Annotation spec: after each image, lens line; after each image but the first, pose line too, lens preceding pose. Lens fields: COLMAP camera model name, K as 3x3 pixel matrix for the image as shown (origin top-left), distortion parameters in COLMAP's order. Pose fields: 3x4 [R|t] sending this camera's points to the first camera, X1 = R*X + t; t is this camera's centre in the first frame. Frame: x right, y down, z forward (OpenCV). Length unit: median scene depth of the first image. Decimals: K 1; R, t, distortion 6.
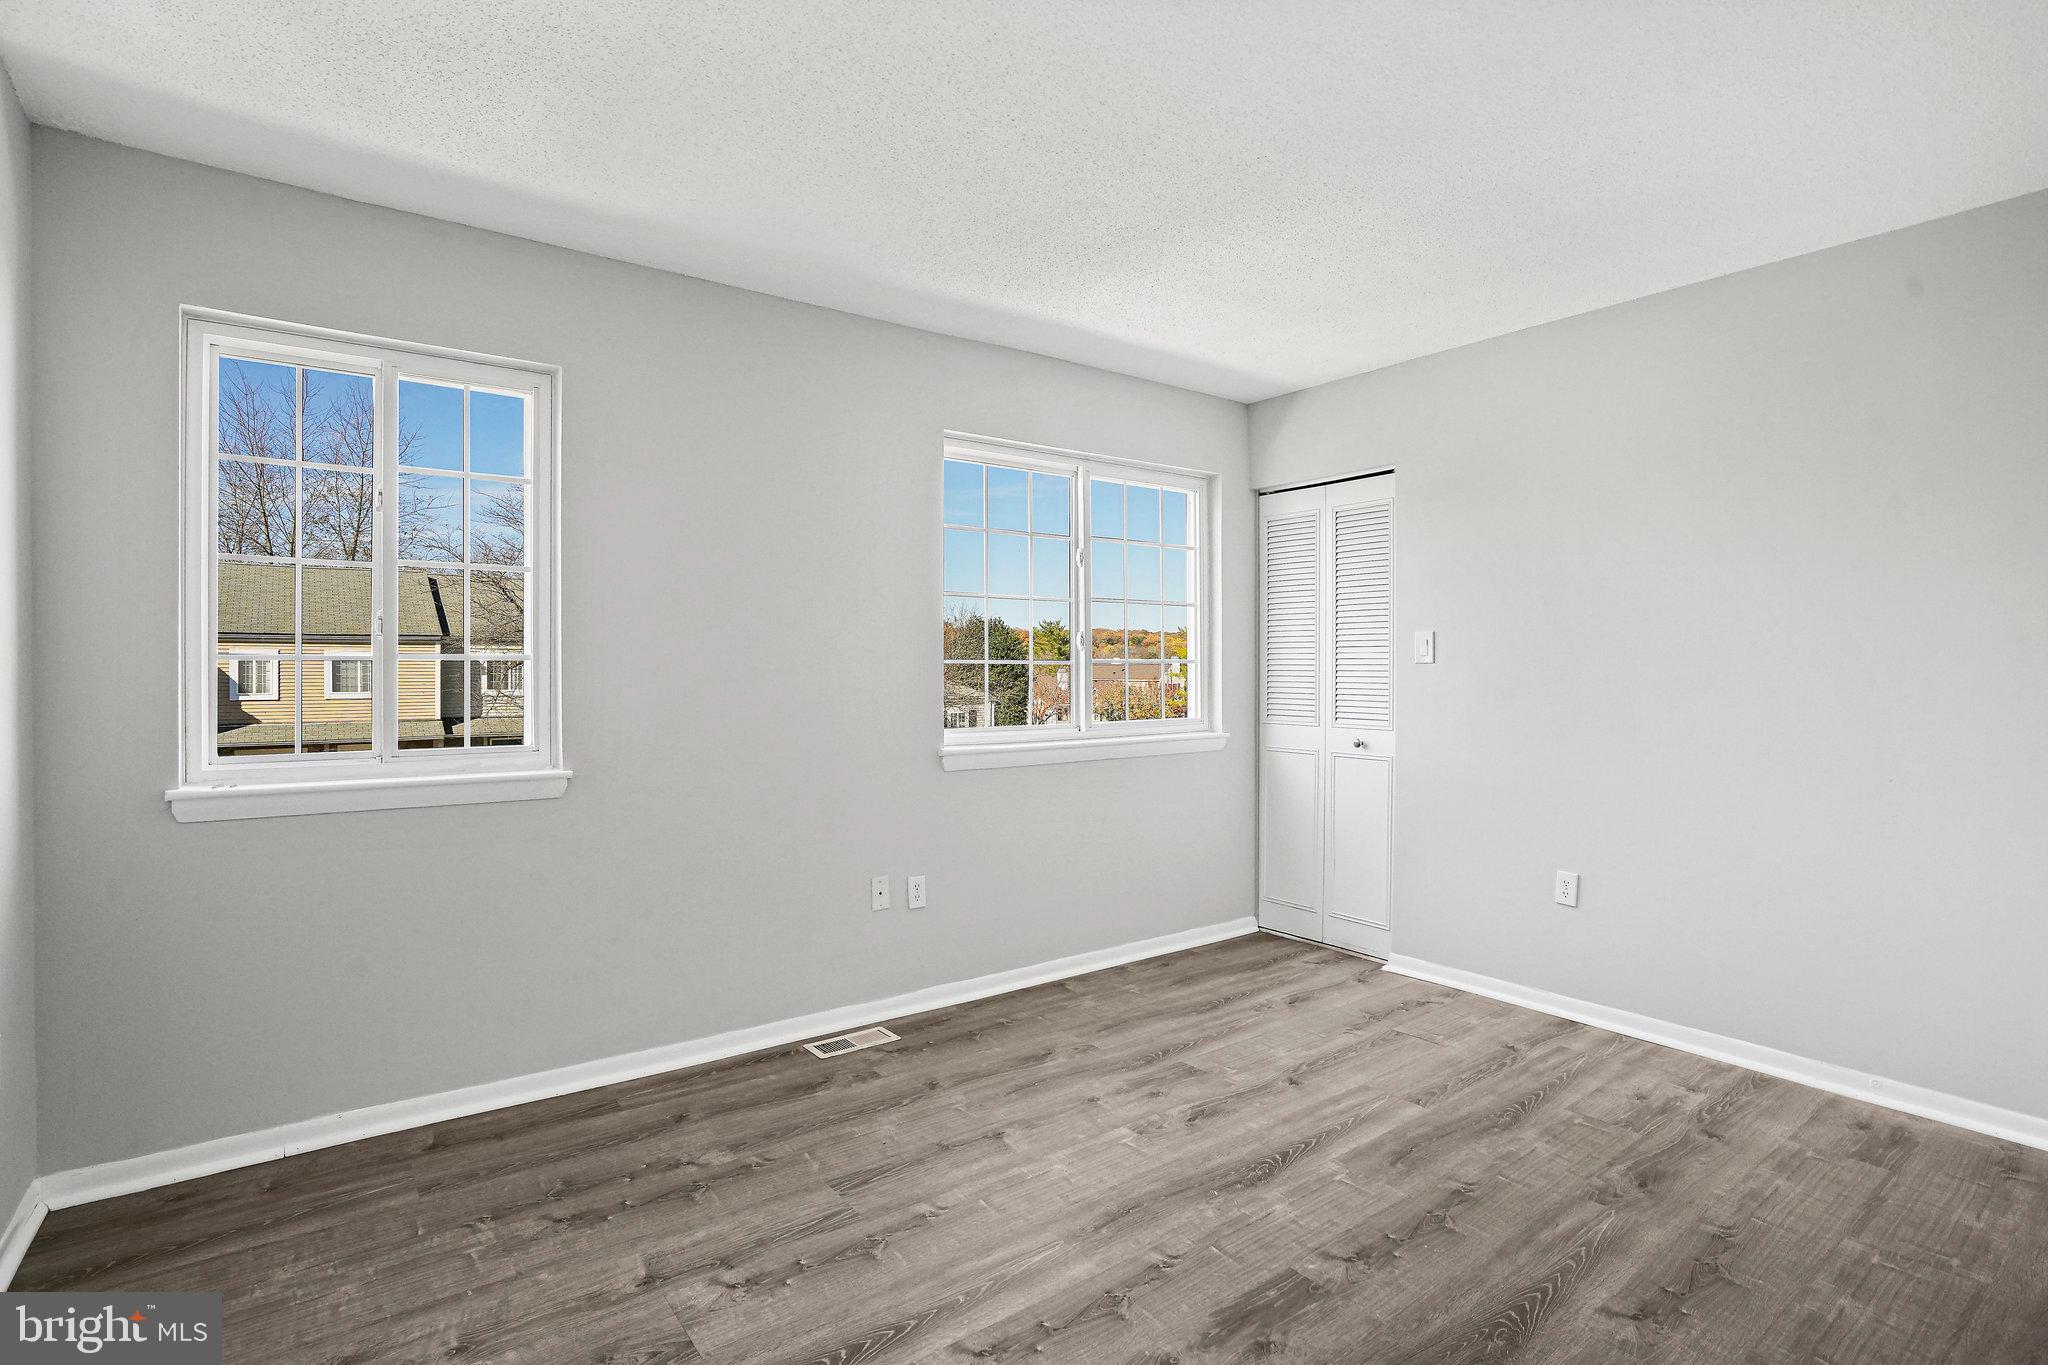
lens RADIAL K [[1008.5, 0, 1024.0], [0, 1008.5, 673.7], [0, 0, 1]] dist [-0.061678, 0.027349]
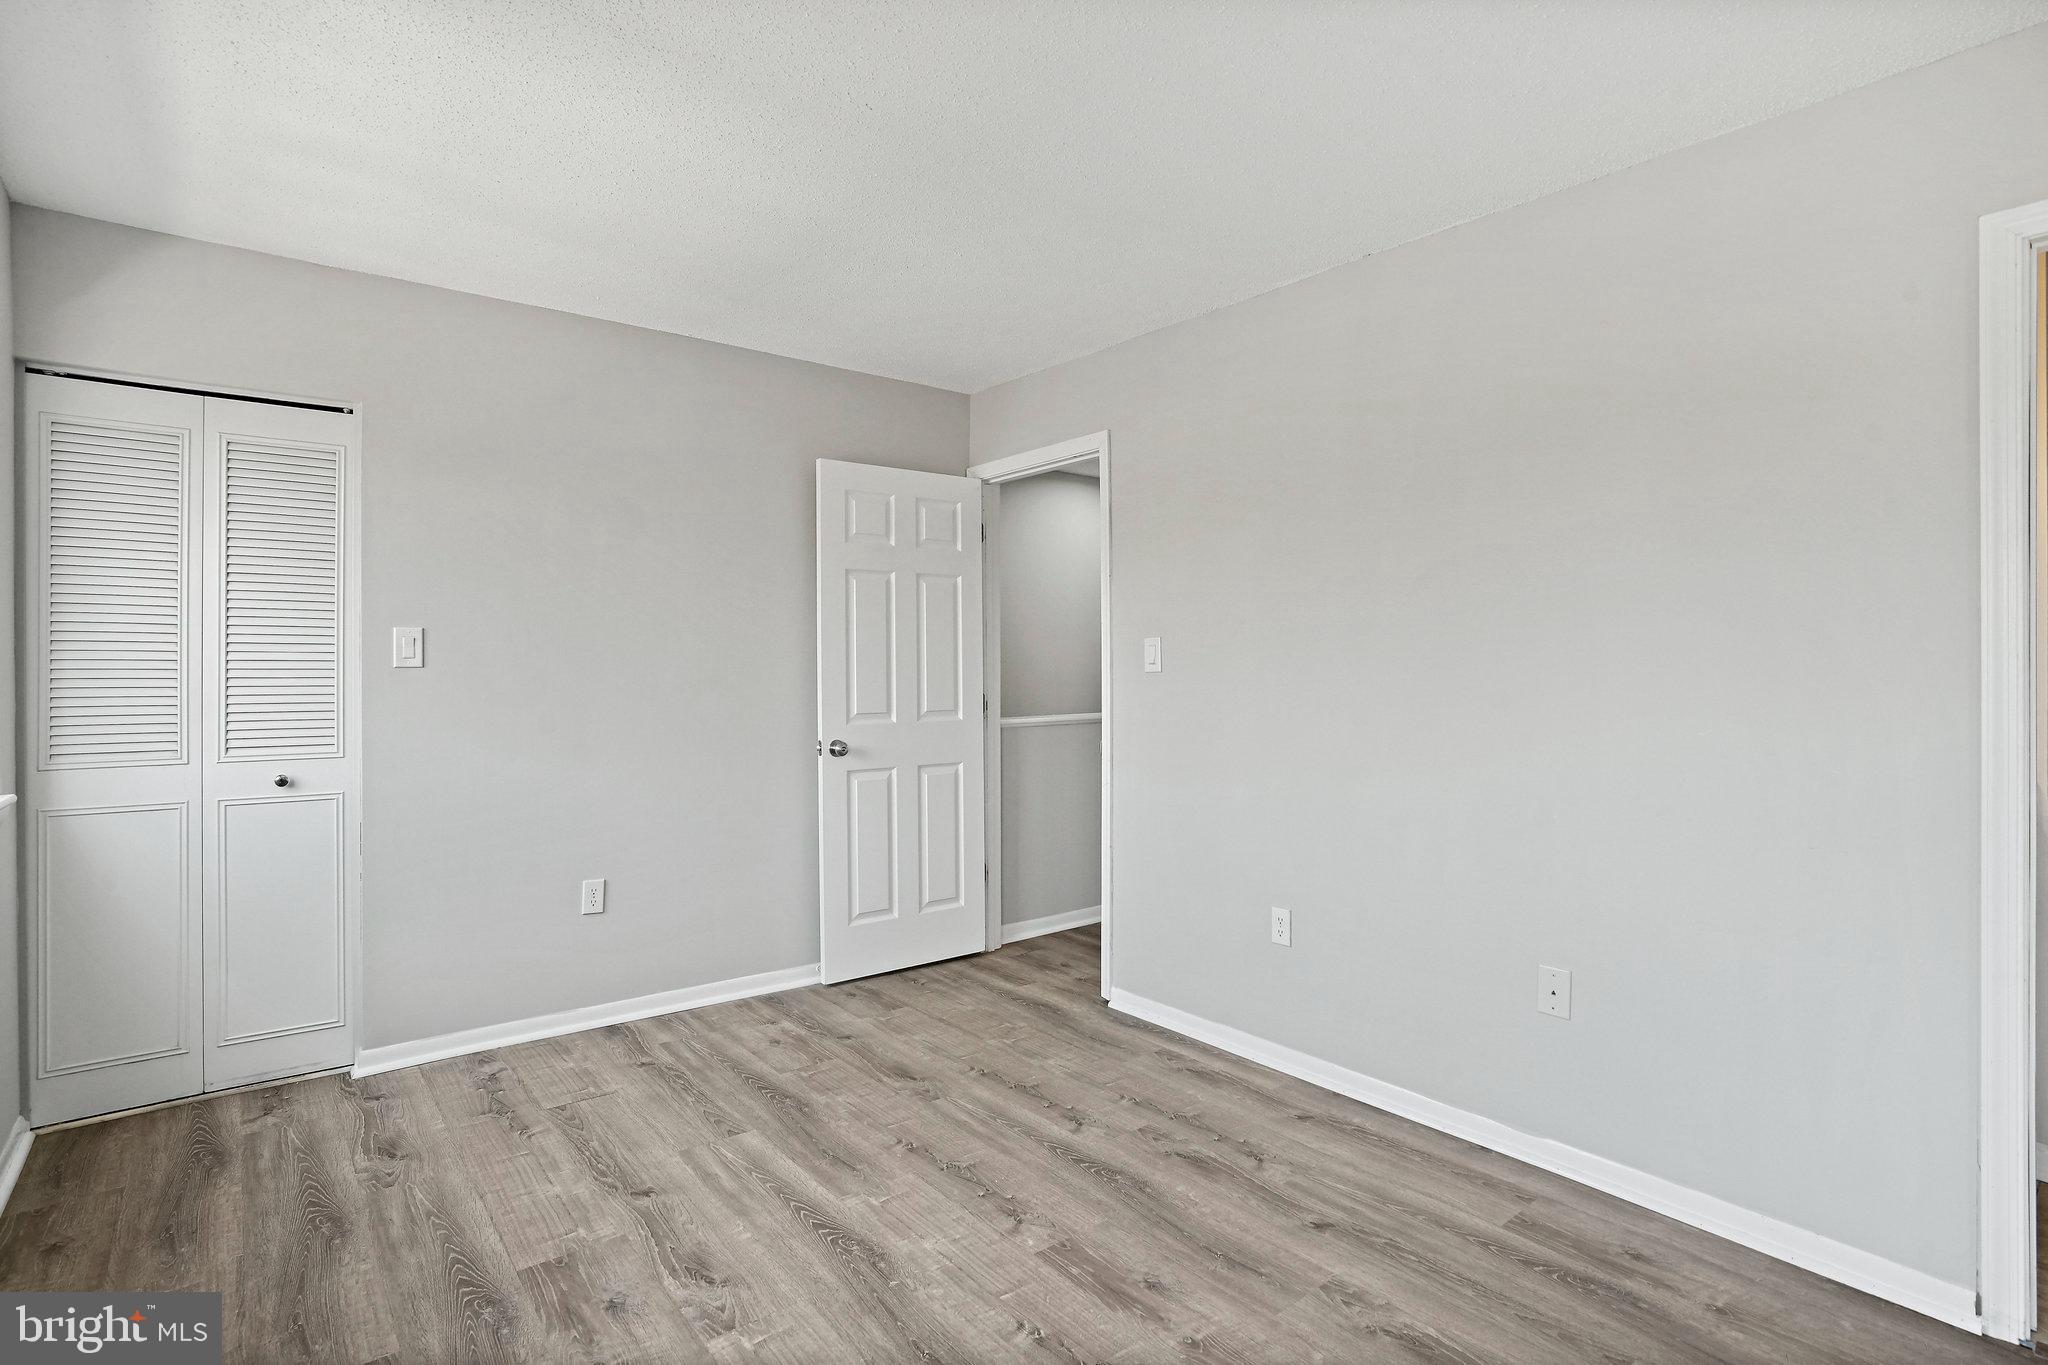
lens RADIAL K [[982.5, 0, 1024.0], [0, 982.5, 682.5], [0, 0, 1]] dist [-0.054222, 0.024999]
pose [[-0.037070, -0.015947, 0.999185, -0.489160], [0.004540, 0.999860, 0.016127, -0.011201], [-0.999302, 0.005134, -0.036992, 0.692364]]
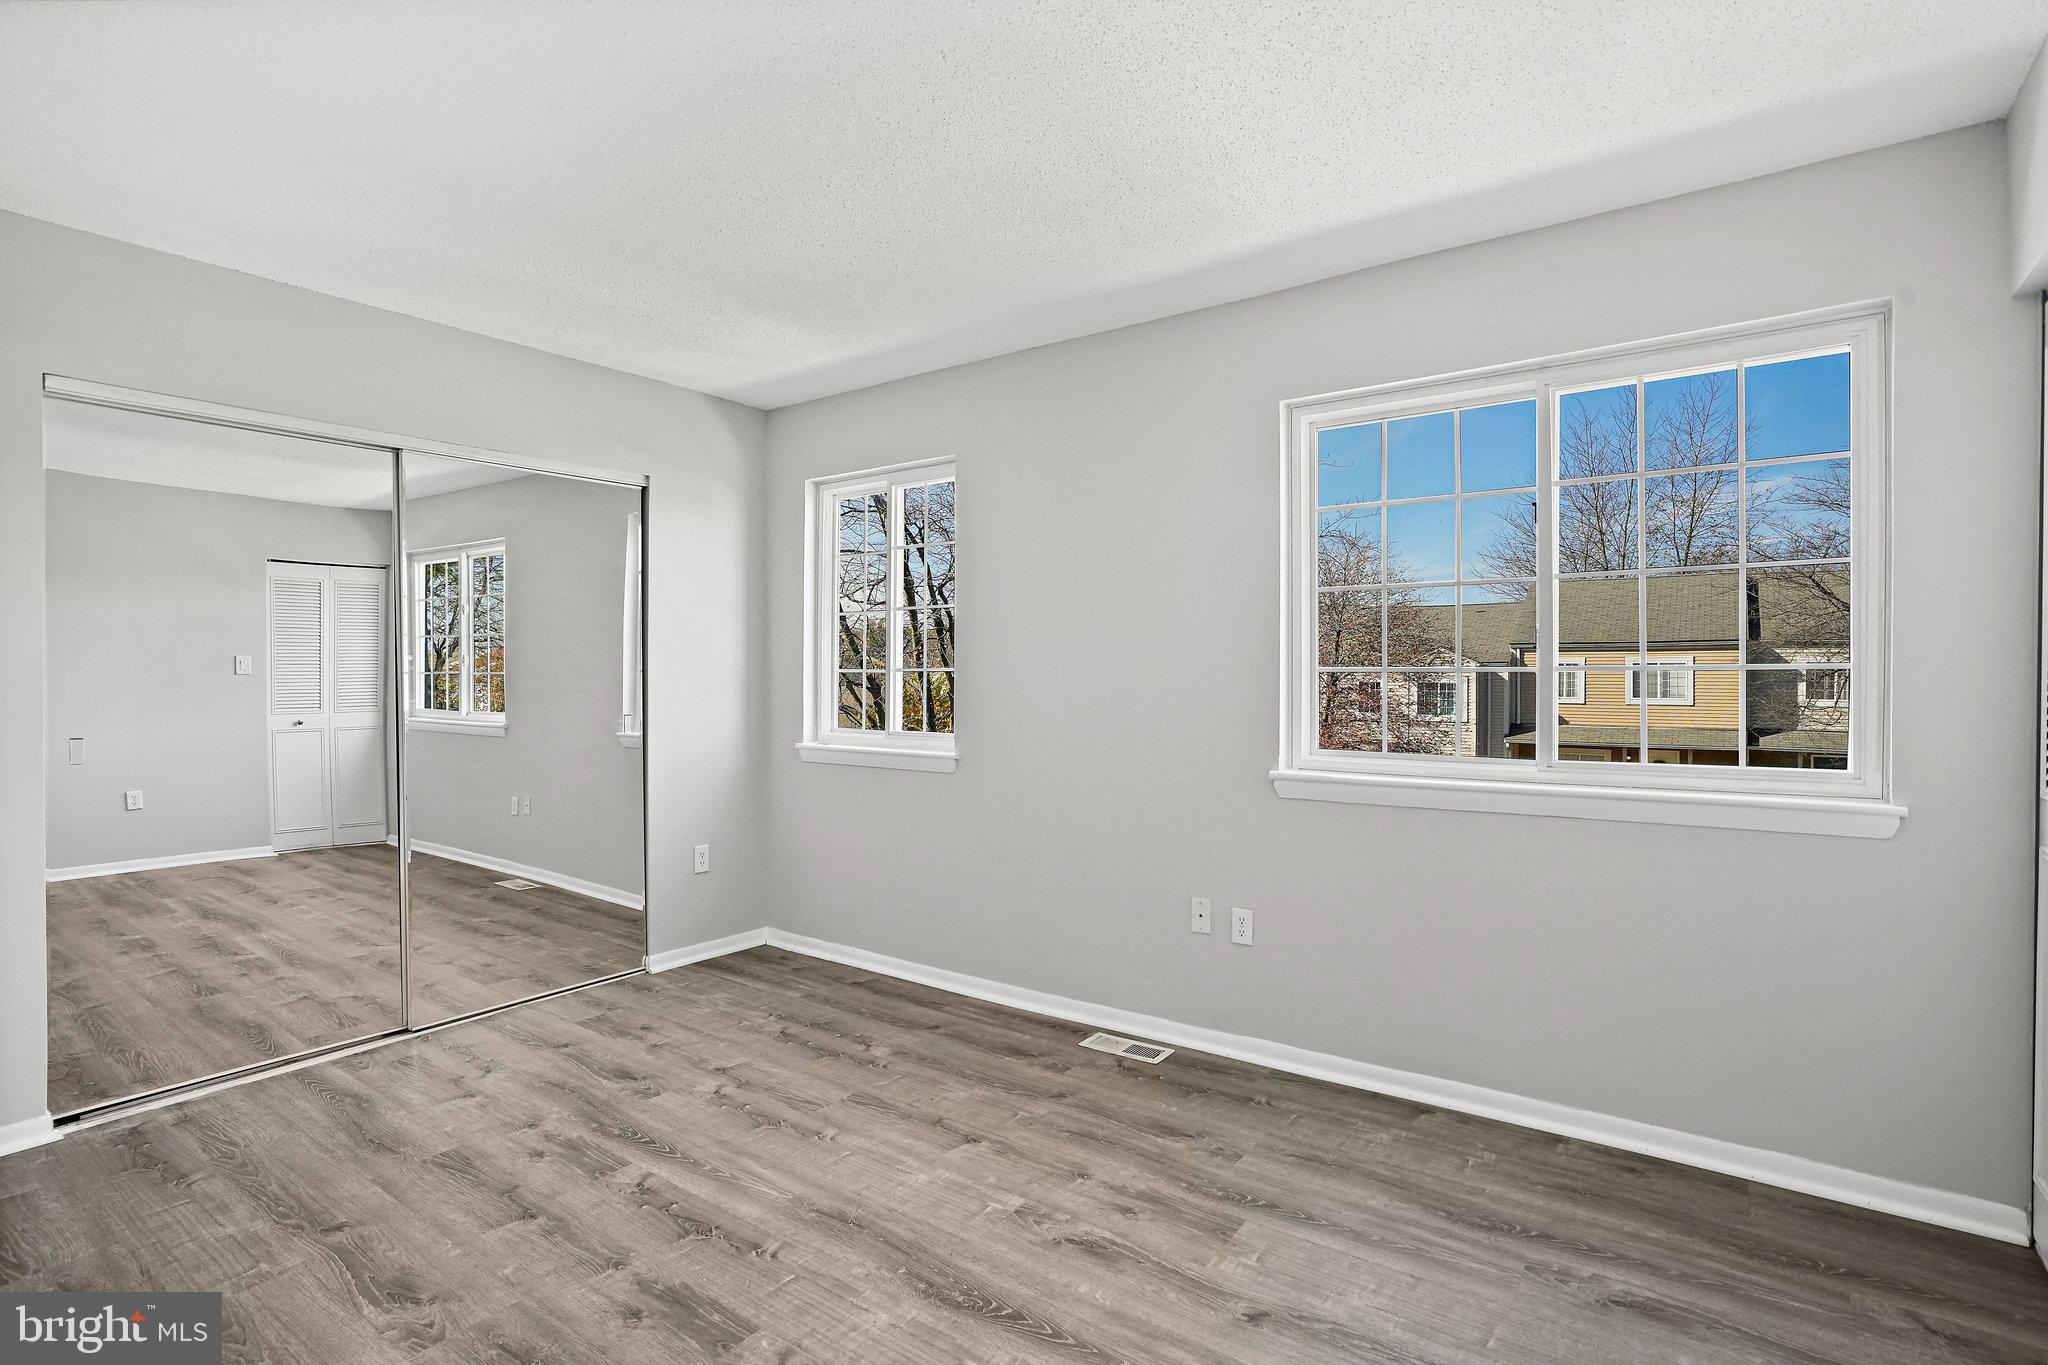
lens RADIAL K [[1004.9, 0, 1013.5], [0, 1004.9, 676.2], [0, 0, 1]] dist [-0.058612, 0.027560]
pose [[0.280689, 0.000797, -0.959798, 0.809054], [-0.004387, 0.999990, -0.000453, -0.006997], [0.959789, 0.004337, 0.280690, 0.640150]]
